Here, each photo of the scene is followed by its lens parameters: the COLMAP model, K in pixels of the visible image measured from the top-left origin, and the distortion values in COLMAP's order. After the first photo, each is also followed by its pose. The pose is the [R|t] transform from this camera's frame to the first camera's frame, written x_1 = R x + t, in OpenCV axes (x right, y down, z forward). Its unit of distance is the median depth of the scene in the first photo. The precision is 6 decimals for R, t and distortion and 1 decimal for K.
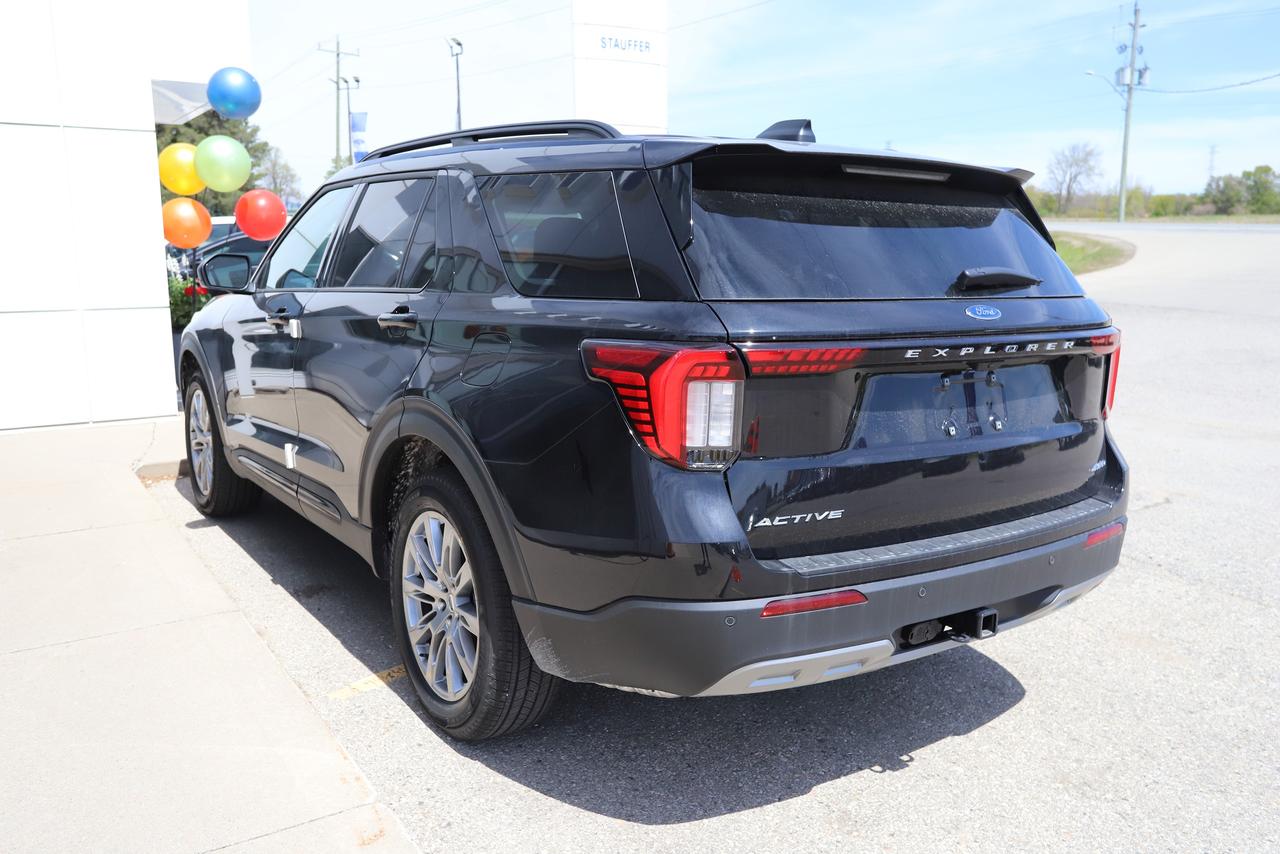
lens RADIAL K [[1085.1, 0, 640.0], [0, 1085.1, 427.0], [0, 0, 1]] dist [-0.008440, -0.003491]
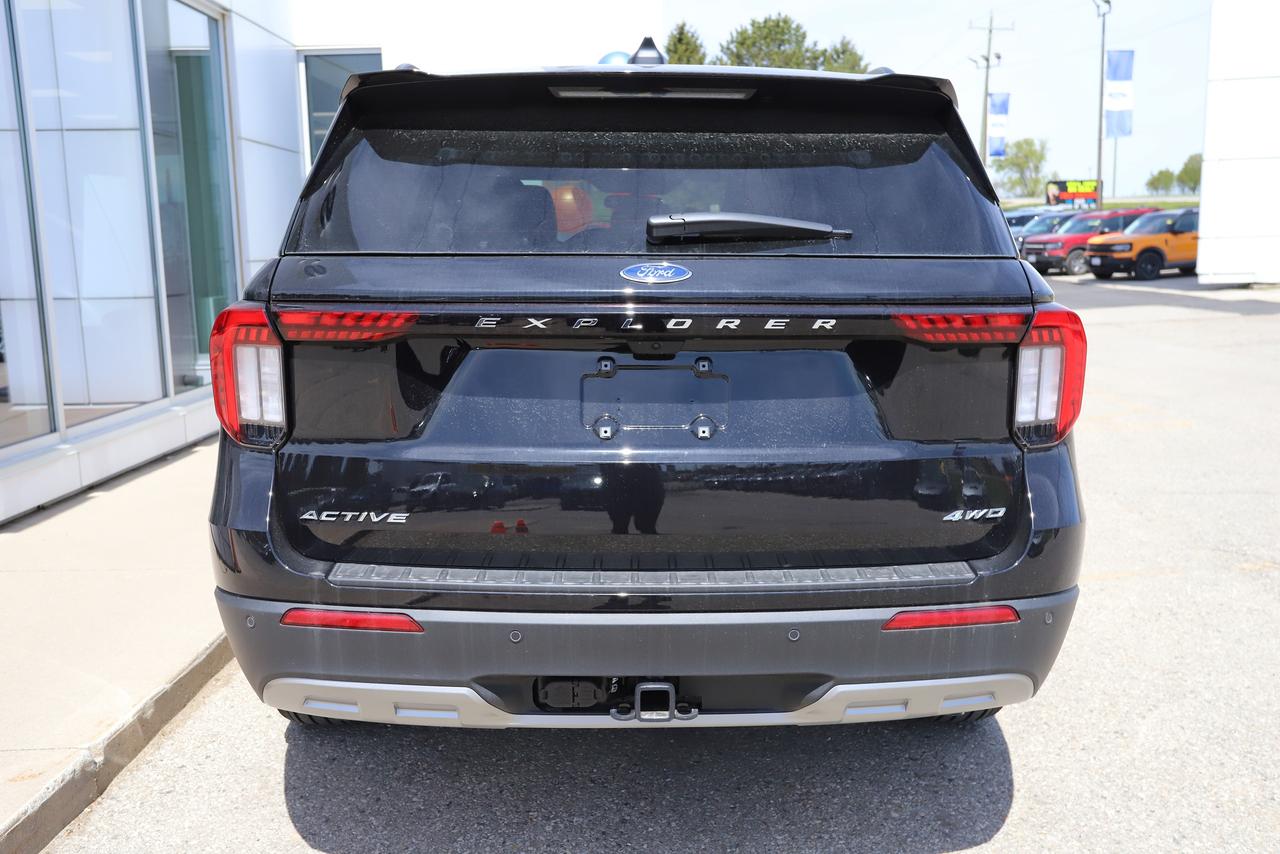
lens RADIAL K [[1155.4, 0, 640.0], [0, 1155.4, 427.0], [0, 0, 1]] dist [0.020503, 0.007611]
pose [[0.829847, 0.074437, -0.553004, 0.735645], [-0.078146, 0.996799, 0.016907, -0.014760], [0.552492, 0.029185, 0.833007, 0.345103]]
